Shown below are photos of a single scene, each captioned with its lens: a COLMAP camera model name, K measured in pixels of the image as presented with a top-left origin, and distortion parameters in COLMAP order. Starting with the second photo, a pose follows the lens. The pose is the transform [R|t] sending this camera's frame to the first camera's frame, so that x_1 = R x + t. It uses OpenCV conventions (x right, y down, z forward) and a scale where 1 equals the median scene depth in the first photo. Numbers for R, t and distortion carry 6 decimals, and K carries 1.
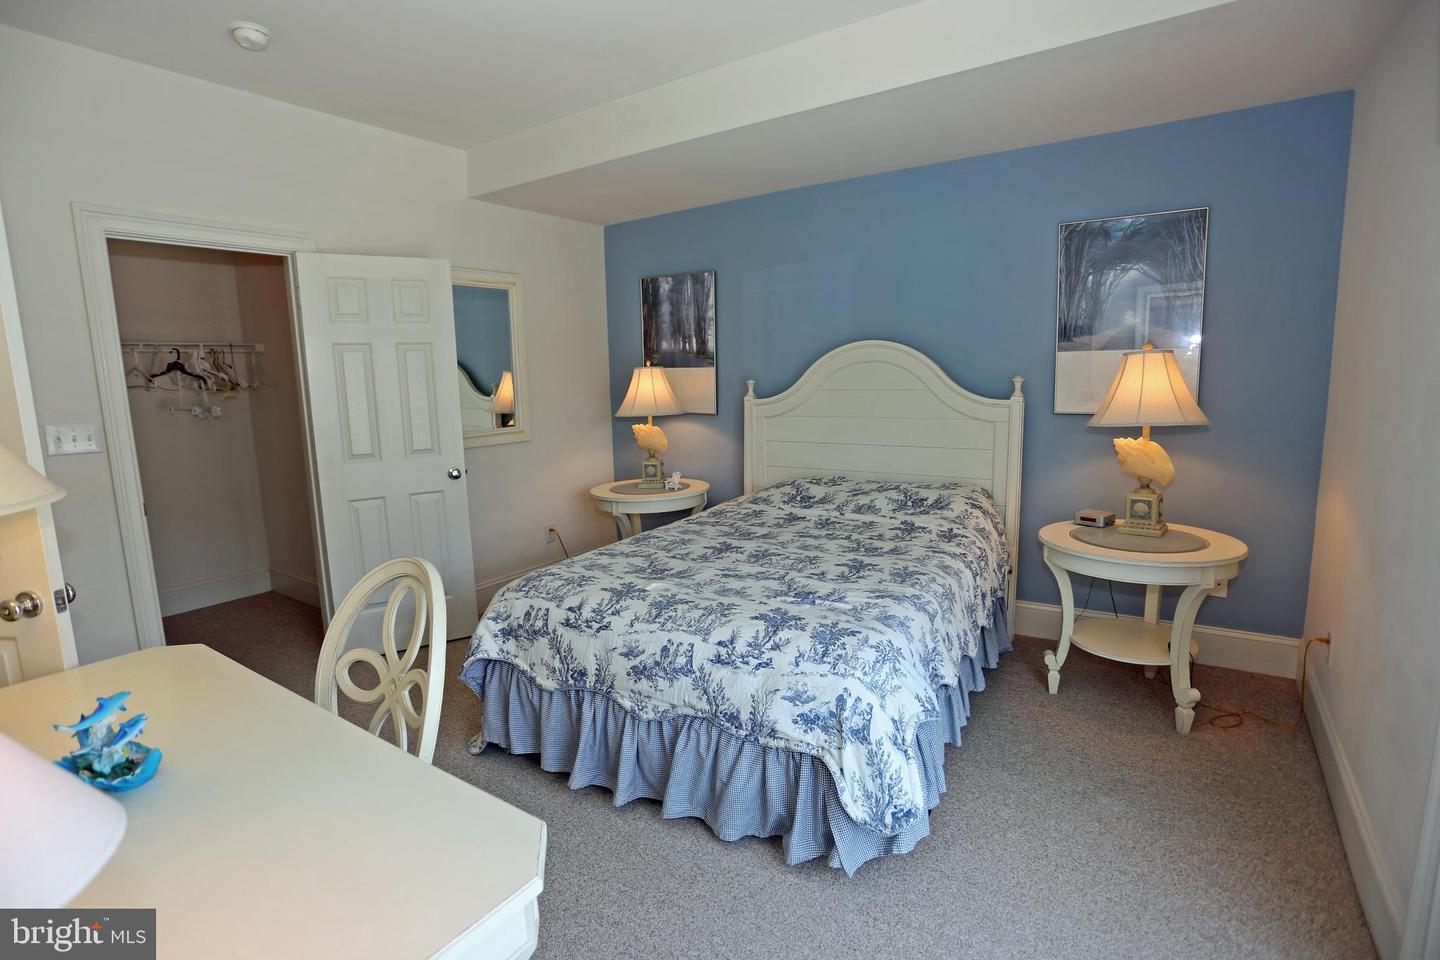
lens RADIAL K [[704.6, 0, 725.5], [0, 704.6, 482.4], [0, 0, 1]] dist [-0.067089, 0.025795]
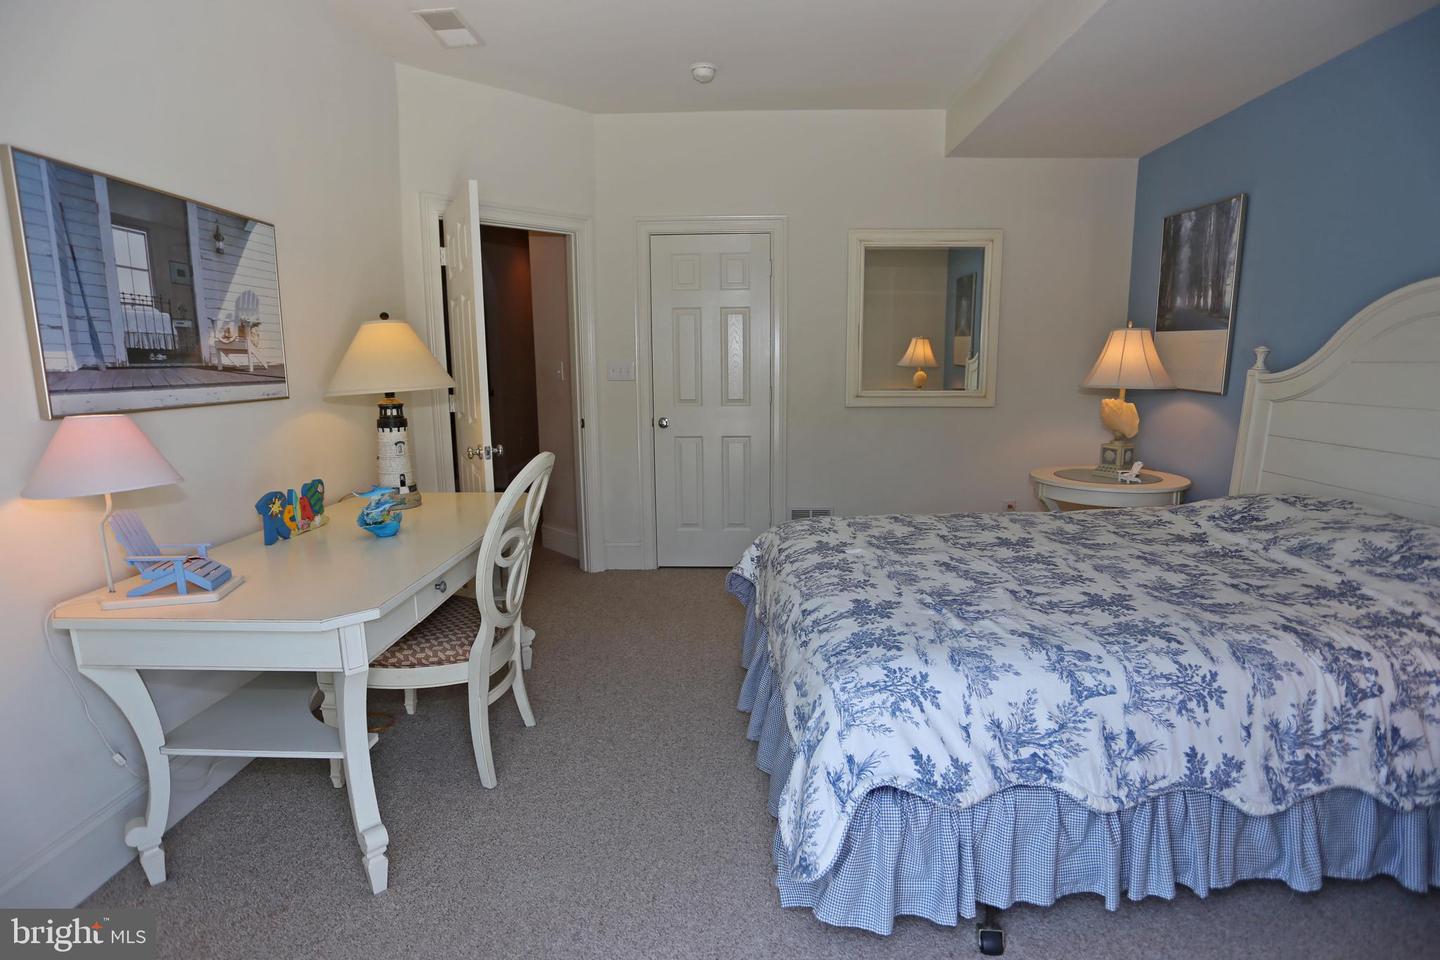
lens RADIAL K [[704.6, 0, 725.1], [0, 704.6, 479.9], [0, 0, 1]] dist [-0.067089, 0.025795]
pose [[0.541909, 0.164137, -0.824253, 0.498249], [-0.138073, 0.984805, 0.105331, -0.018695], [0.829018, 0.056727, 0.556338, 0.286464]]
